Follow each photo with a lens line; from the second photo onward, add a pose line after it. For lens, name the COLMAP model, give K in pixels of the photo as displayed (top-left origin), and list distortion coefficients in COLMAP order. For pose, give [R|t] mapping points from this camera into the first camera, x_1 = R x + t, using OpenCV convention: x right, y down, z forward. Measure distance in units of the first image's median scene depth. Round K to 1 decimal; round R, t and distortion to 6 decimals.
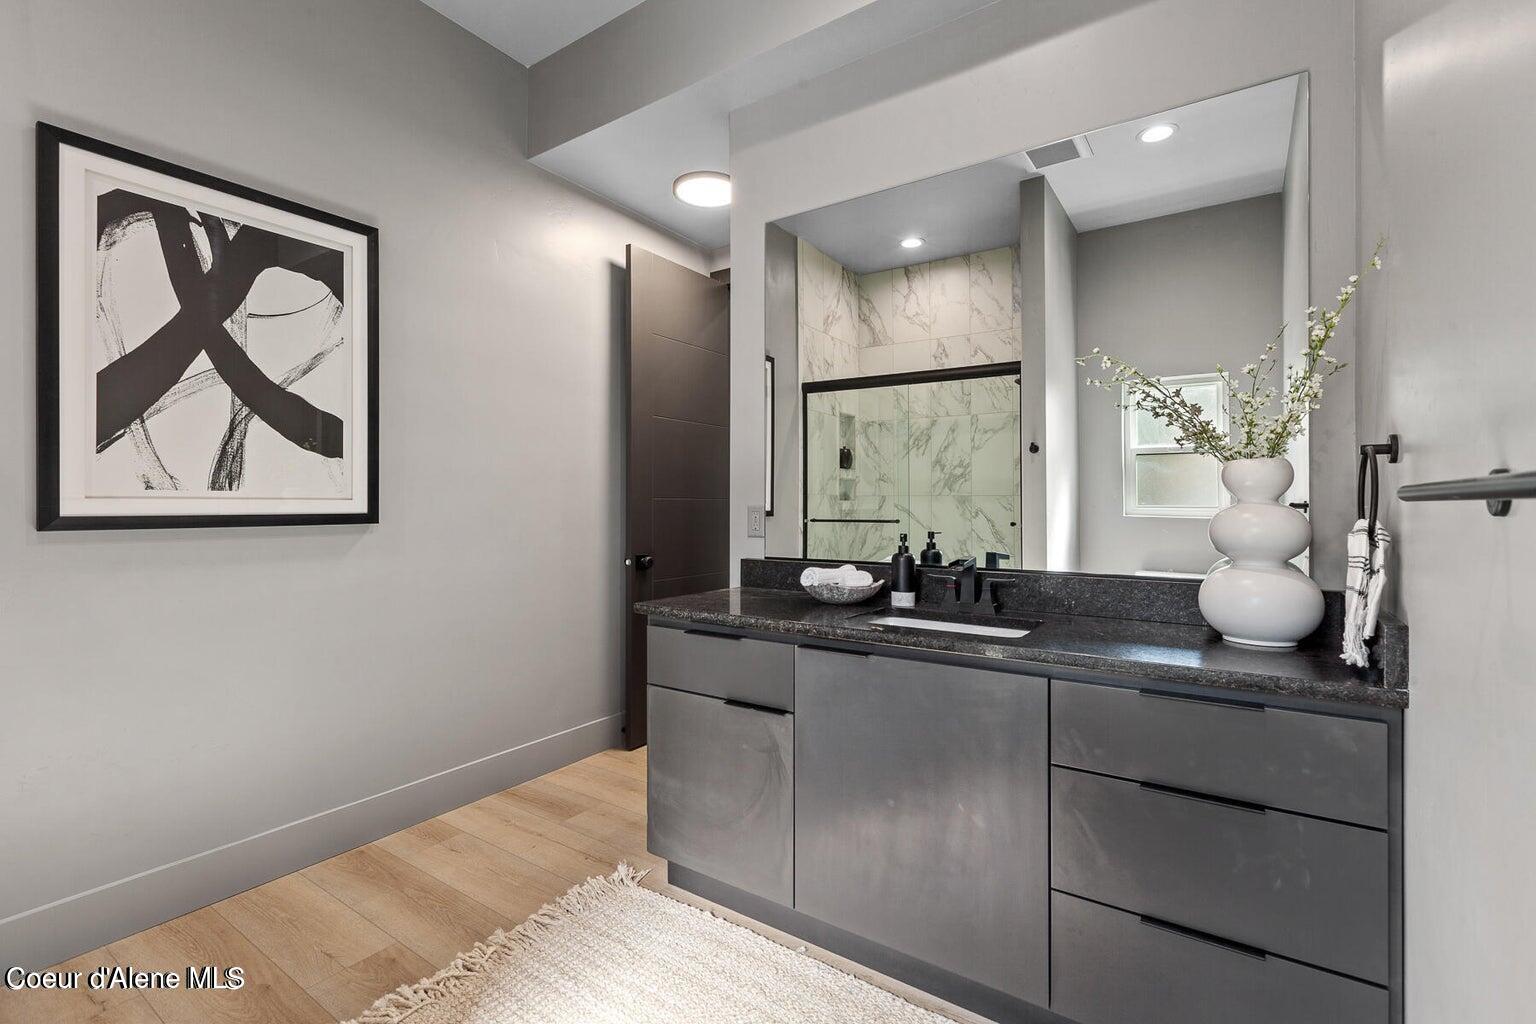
lens RADIAL K [[686.1, 0, 760.7], [0, 686.1, 498.9], [0, 0, 1]] dist [0.001590, -0.000520]
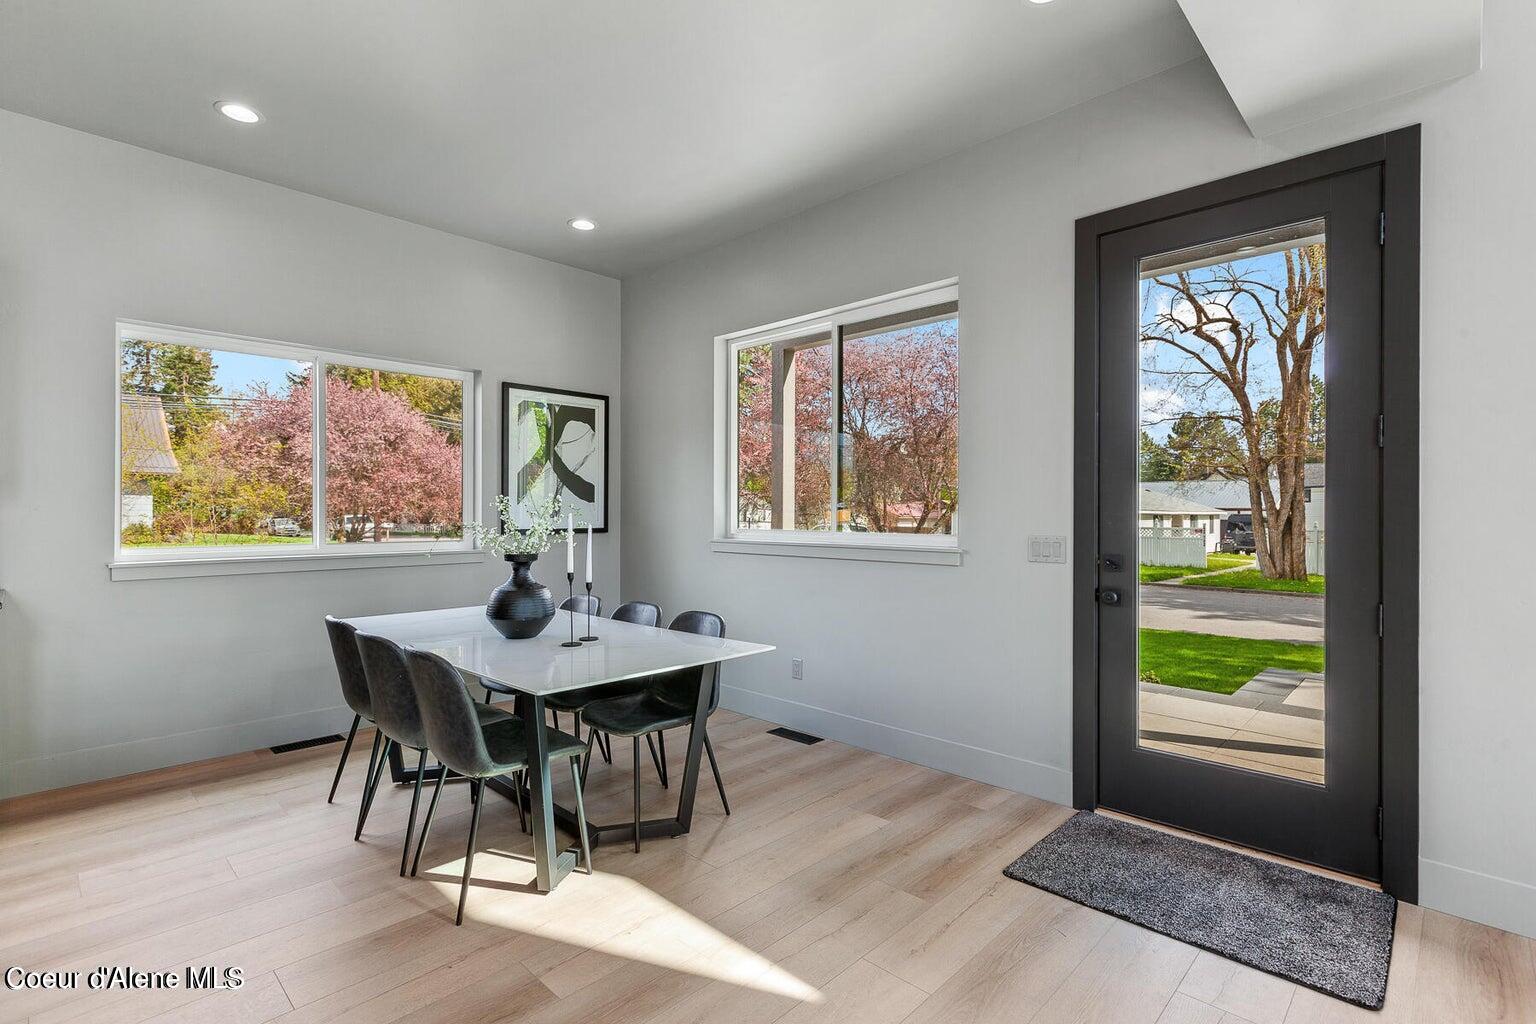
lens RADIAL K [[719.0, 0, 768.0], [0, 719.0, 512.0], [0, 0, 1]] dist [-0.000803, 0.000043]
pose [[0.987715, 0.005751, -0.156160, 0.333682], [-0.005403, 0.999982, 0.002652, -0.043202], [0.156172, -0.001776, 0.987728, -1.323376]]
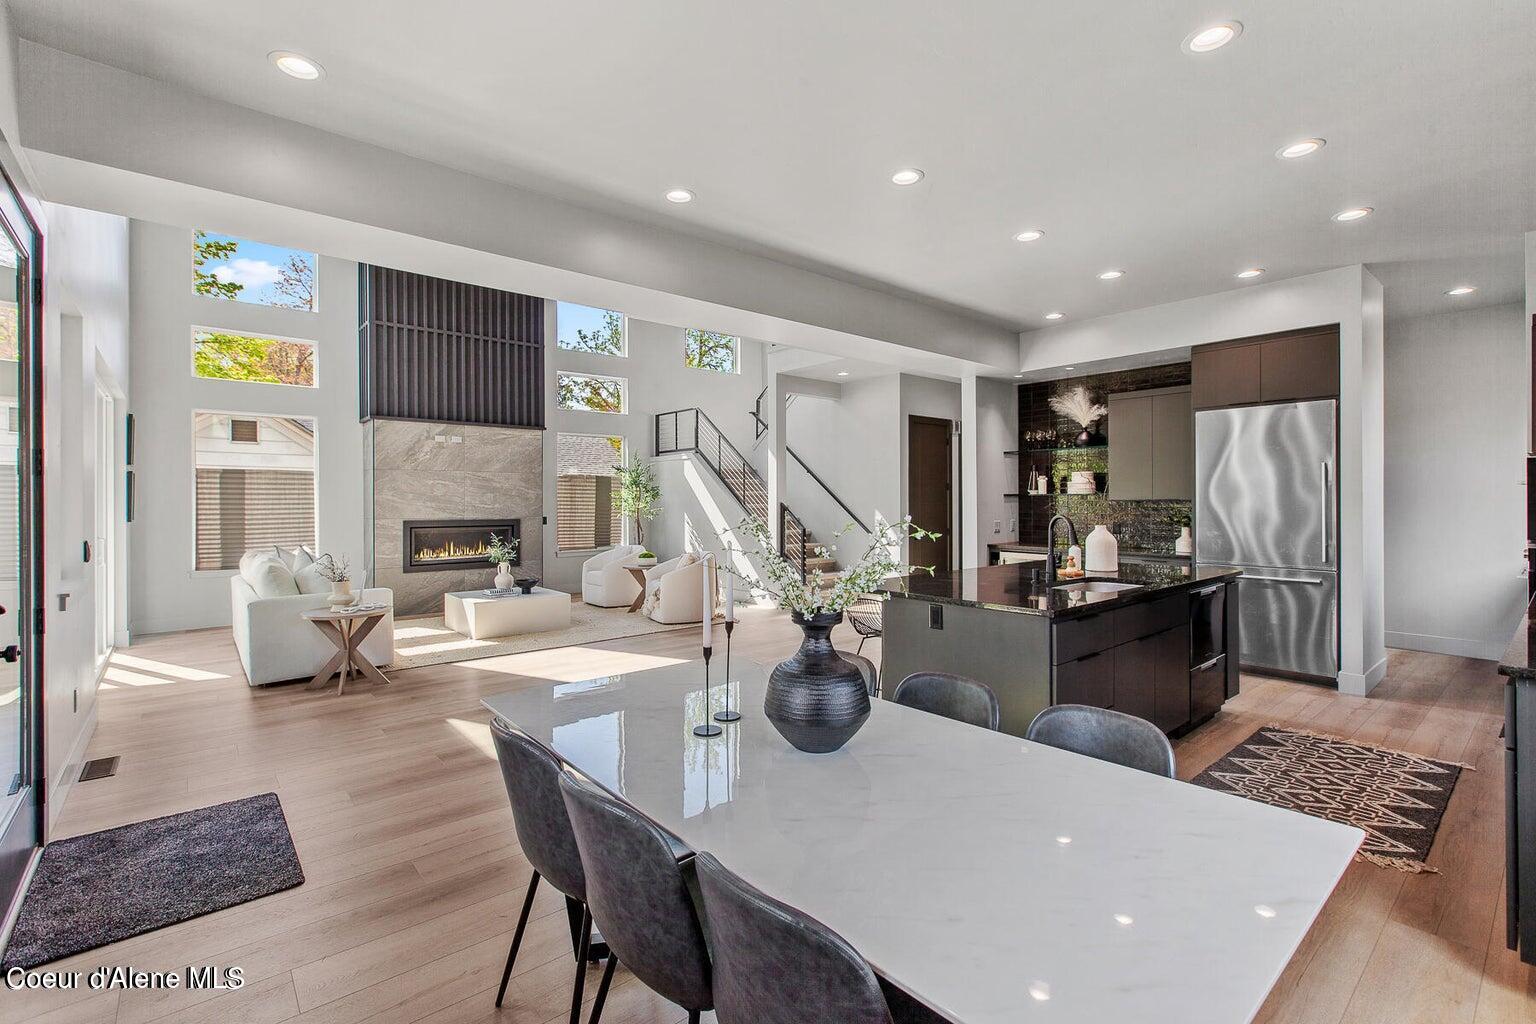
lens RADIAL K [[686.1, 0, 760.7], [0, 686.1, 498.9], [0, 0, 1]] dist [0.001590, -0.000520]
pose [[-0.965686, 0.004903, 0.259668, -0.542277], [0.003235, 0.999971, -0.006851, -0.090283], [-0.259694, -0.005776, -0.965674, 0.888799]]
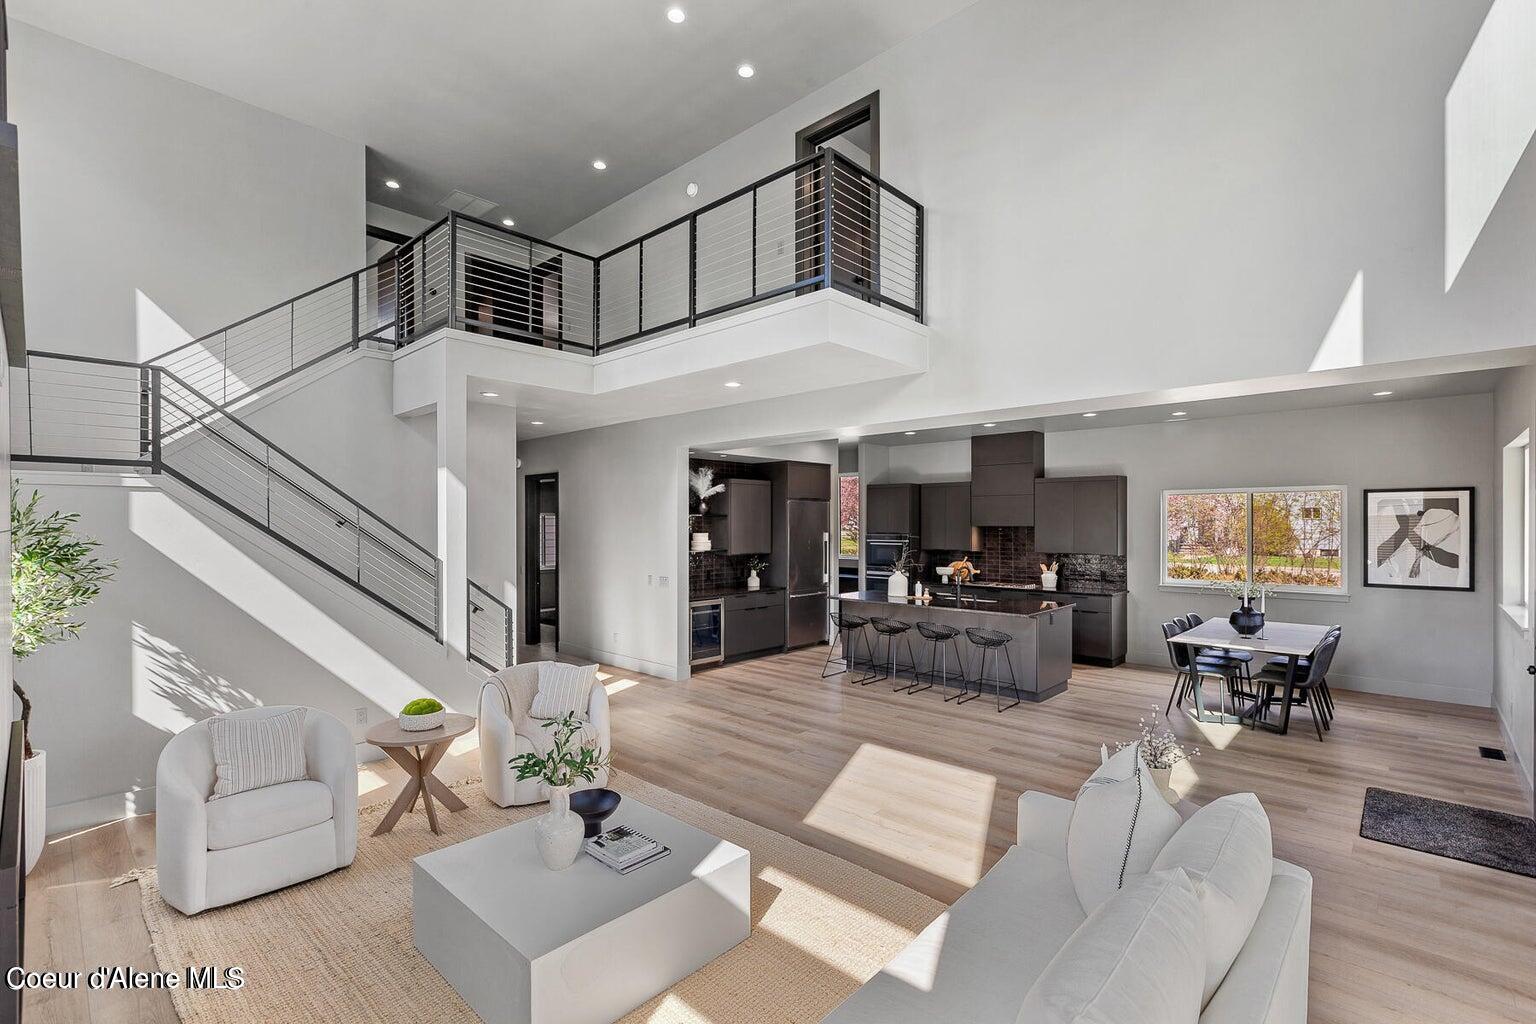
lens RADIAL K [[694.3, 0, 767.7], [0, 694.3, 520.7], [0, 0, 1]] dist [0.000599, -0.000197]
pose [[-0.140662, -0.001316, -0.990057, 3.050202], [0.005799, 0.999981, -0.002154, -0.304882], [0.990041, -0.006044, -0.140652, -1.673453]]
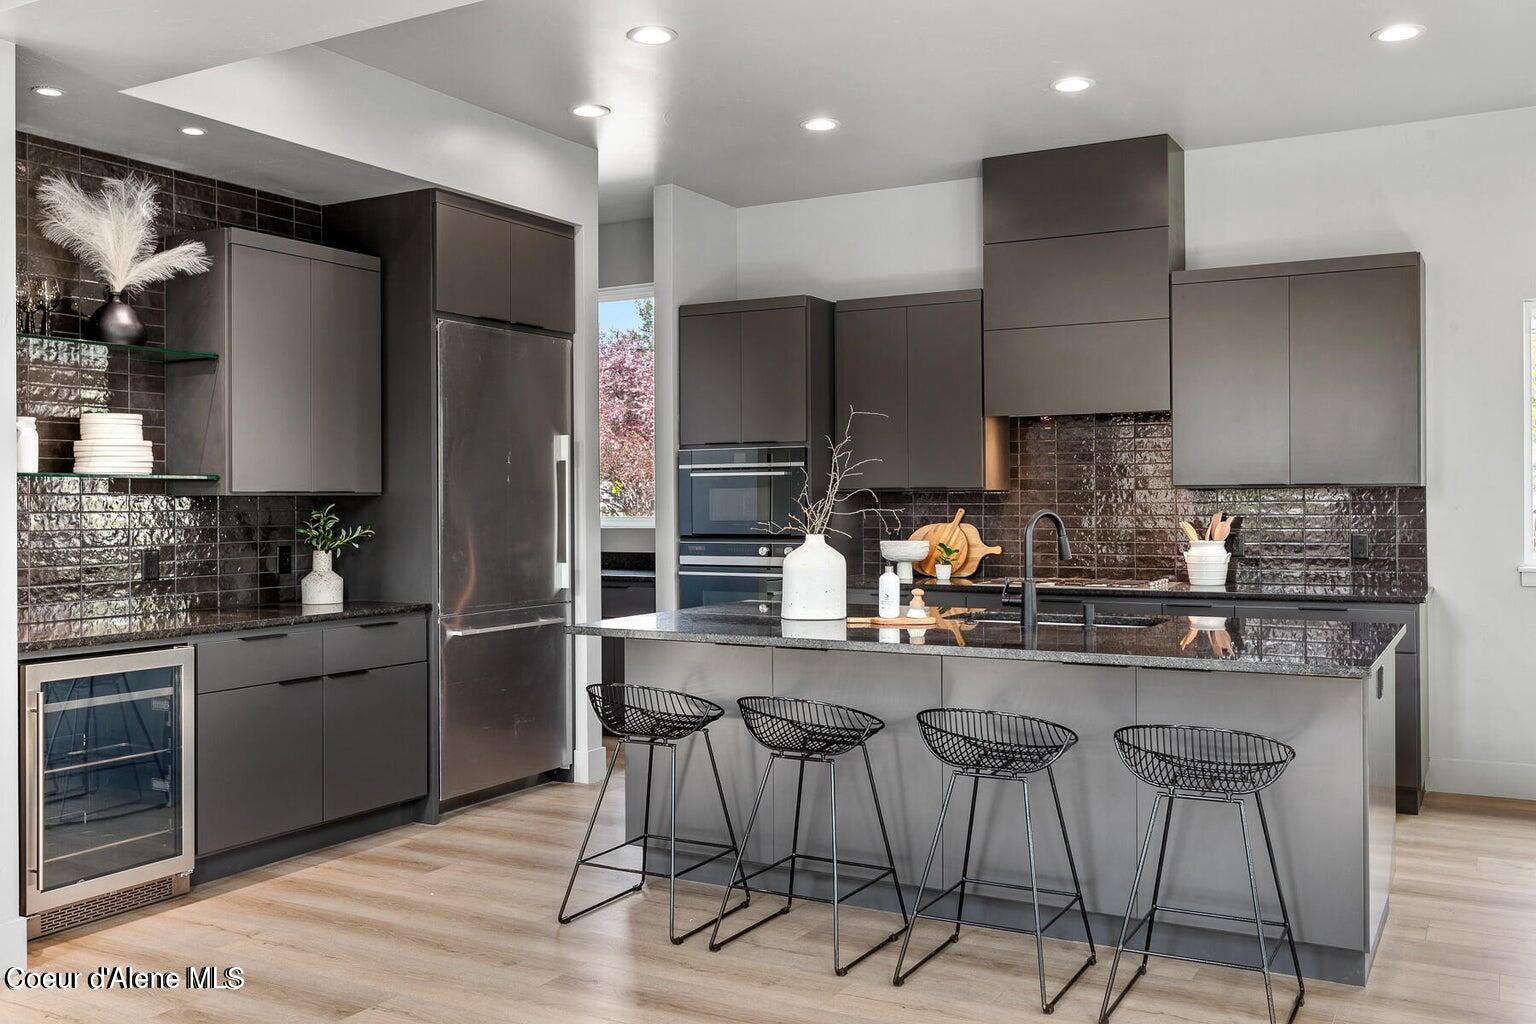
lens RADIAL K [[1351.3, 0, 758.5], [0, 1351.3, 491.4], [0, 0, 1]] dist [-0.003077, 0.001544]
pose [[0.100280, -0.006520, -0.994938, 1.257863], [0.011449, 0.999920, -0.005399, -0.078976], [0.994893, -0.010850, 0.100347, -1.819806]]
